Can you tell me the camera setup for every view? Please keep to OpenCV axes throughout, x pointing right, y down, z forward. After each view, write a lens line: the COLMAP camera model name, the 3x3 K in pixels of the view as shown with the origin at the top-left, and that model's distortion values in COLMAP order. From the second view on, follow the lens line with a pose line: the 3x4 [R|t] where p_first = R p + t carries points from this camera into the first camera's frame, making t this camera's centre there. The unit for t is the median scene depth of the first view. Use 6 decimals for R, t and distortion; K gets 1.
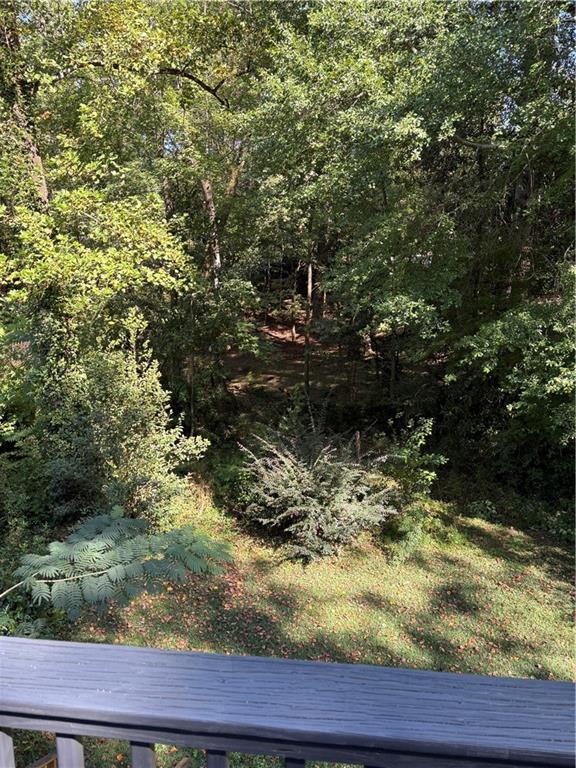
lens RADIAL K [[586.6, 0, 290.9], [0, 586.6, 382.7], [0, 0, 1]] dist [0.049724, -0.040945]
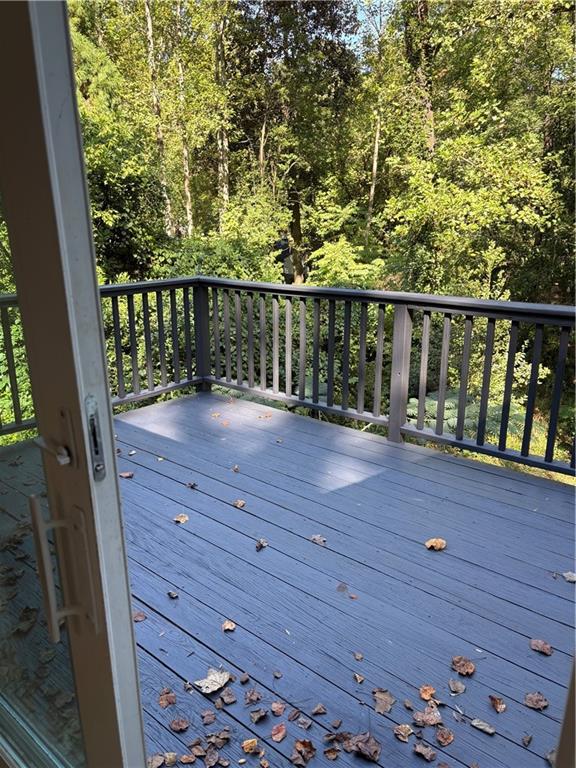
lens RADIAL K [[586.6, 0, 286.6], [0, 586.6, 383.5], [0, 0, 1]] dist [0.049724, -0.040945]
pose [[0.827197, 0.143159, -0.543370, 0.055413], [-0.095337, 0.988738, 0.115362, 0.046759], [0.553766, -0.043624, 0.831529, -0.166299]]
